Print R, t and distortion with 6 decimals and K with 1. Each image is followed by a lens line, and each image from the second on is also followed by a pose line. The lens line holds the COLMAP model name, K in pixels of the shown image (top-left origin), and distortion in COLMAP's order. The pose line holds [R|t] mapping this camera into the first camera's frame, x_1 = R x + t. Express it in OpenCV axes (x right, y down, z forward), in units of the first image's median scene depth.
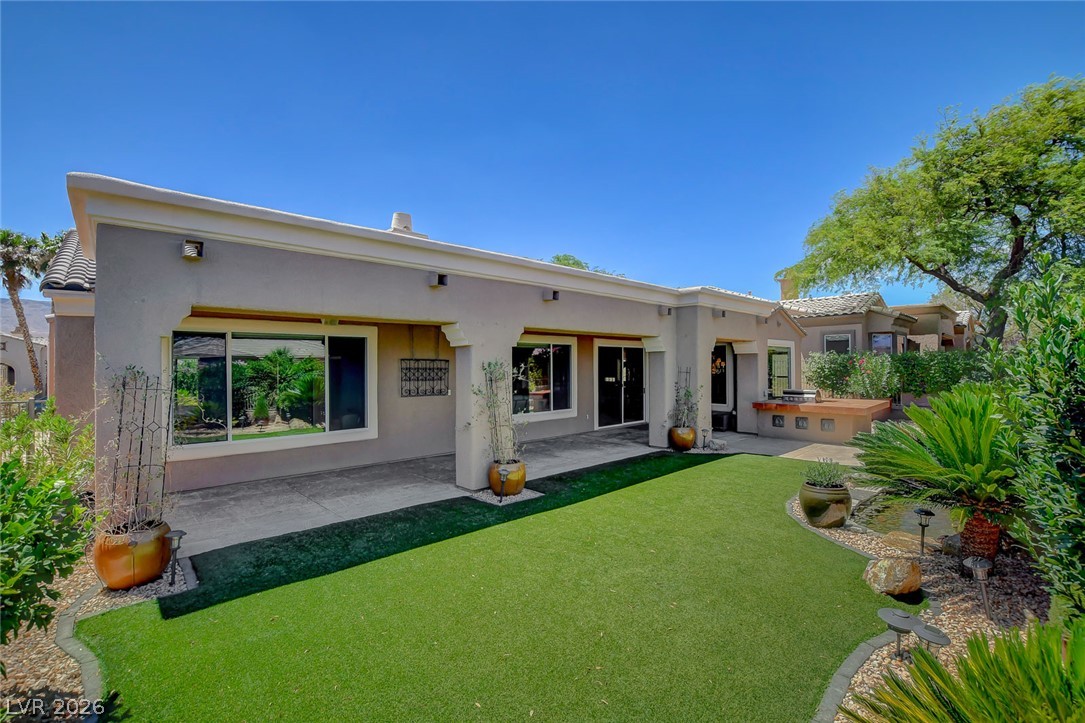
lens RADIAL K [[481.2, 0, 547.5], [0, 481.2, 361.9], [0, 0, 1]] dist [-0.029582, 0.000780]
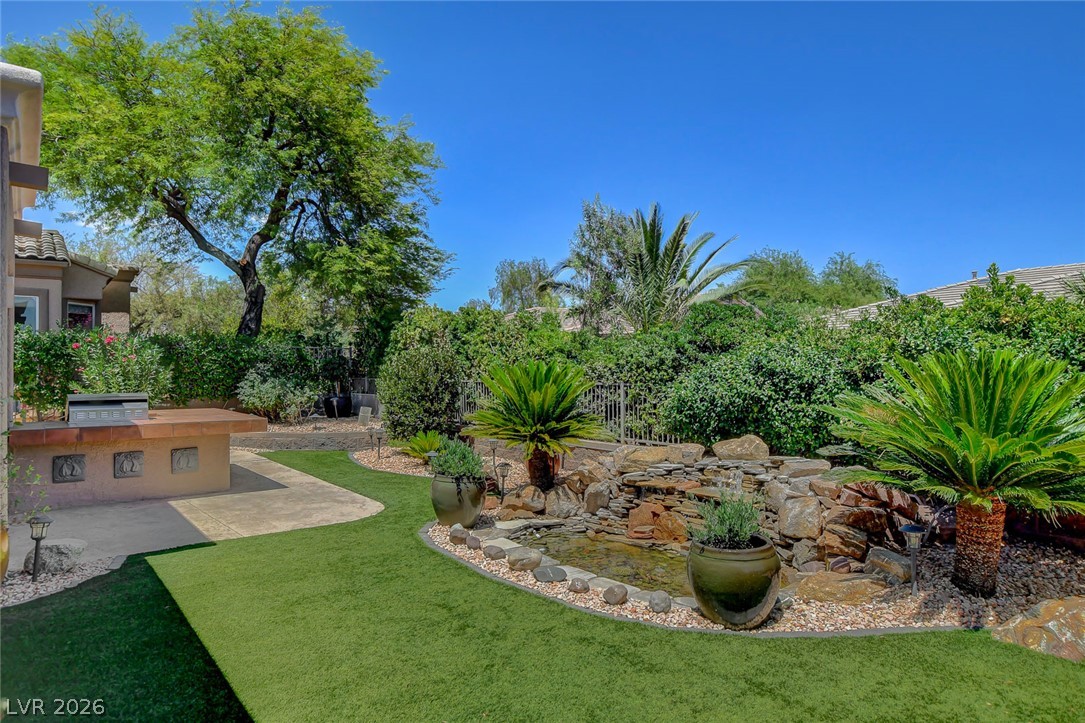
lens RADIAL K [[656.9, 0, 542.5], [0, 656.9, 361.5], [0, 0, 1]] dist [0.000833, 0.001516]
pose [[0.099503, 0.013741, 0.994942, -0.086071], [-0.002575, 0.999905, -0.013552, 0.042524], [-0.995034, -0.001214, 0.099529, 0.647502]]
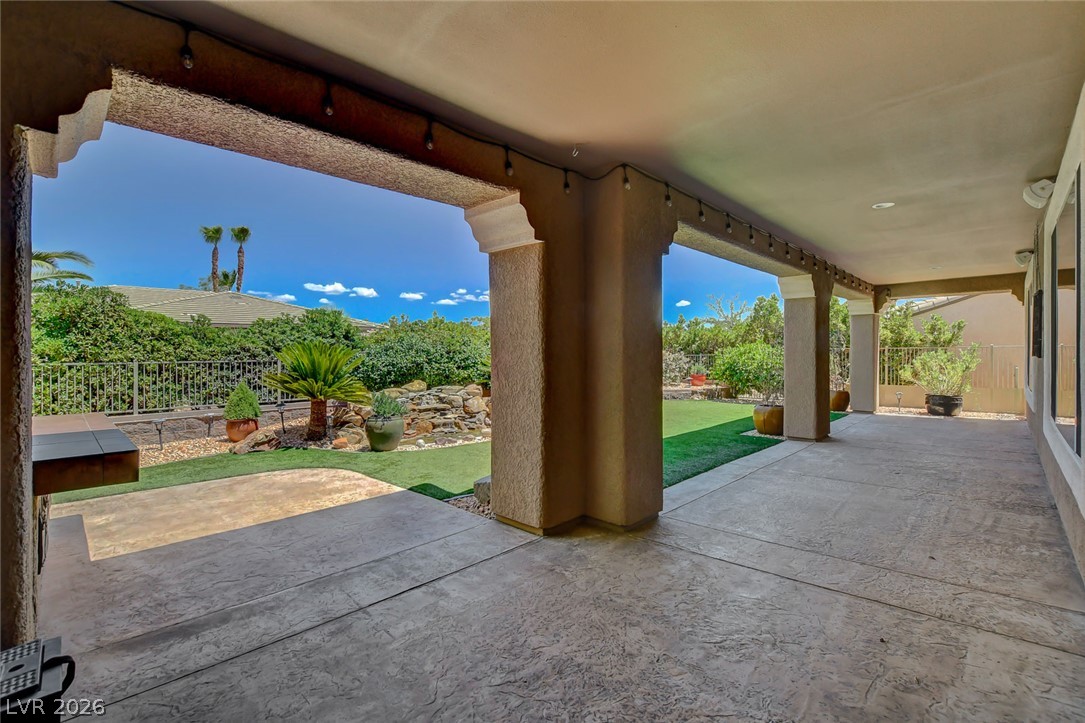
lens RADIAL K [[482.1, 0, 544.6], [0, 482.1, 349.8], [0, 0, 1]] dist [-0.024024, -0.000972]
pose [[-0.999567, 0.013464, -0.026150, 0.340805], [0.013881, 0.999778, -0.015861, 0.061746], [0.025931, -0.016217, -0.999532, 1.527064]]
